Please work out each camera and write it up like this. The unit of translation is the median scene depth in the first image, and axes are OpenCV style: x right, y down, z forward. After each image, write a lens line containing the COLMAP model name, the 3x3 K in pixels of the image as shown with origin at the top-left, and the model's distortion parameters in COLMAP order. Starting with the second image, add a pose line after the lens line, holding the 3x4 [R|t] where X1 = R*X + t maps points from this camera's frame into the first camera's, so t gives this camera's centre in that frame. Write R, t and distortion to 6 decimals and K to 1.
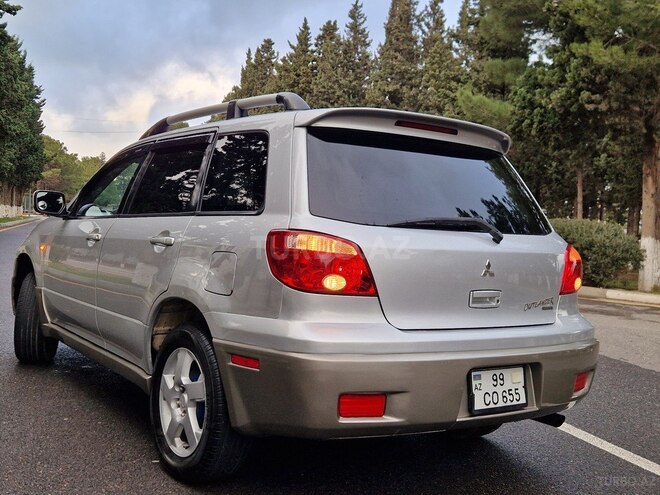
lens RADIAL K [[723.6, 0, 348.4], [0, 723.6, 245.4], [0, 0, 1]] dist [0.041101, 0.007462]
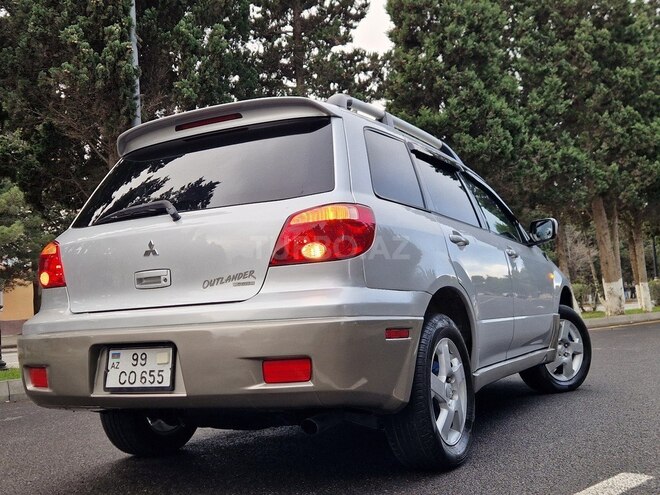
lens RADIAL K [[702.4, 0, 353.2], [0, 702.4, 245.2], [0, 0, 1]] dist [0.061086, -0.015989]
pose [[0.447399, -0.169040, -0.878214, 0.994698], [0.071853, 0.985594, -0.153103, 0.167320], [0.891443, 0.005396, 0.453100, 0.691501]]
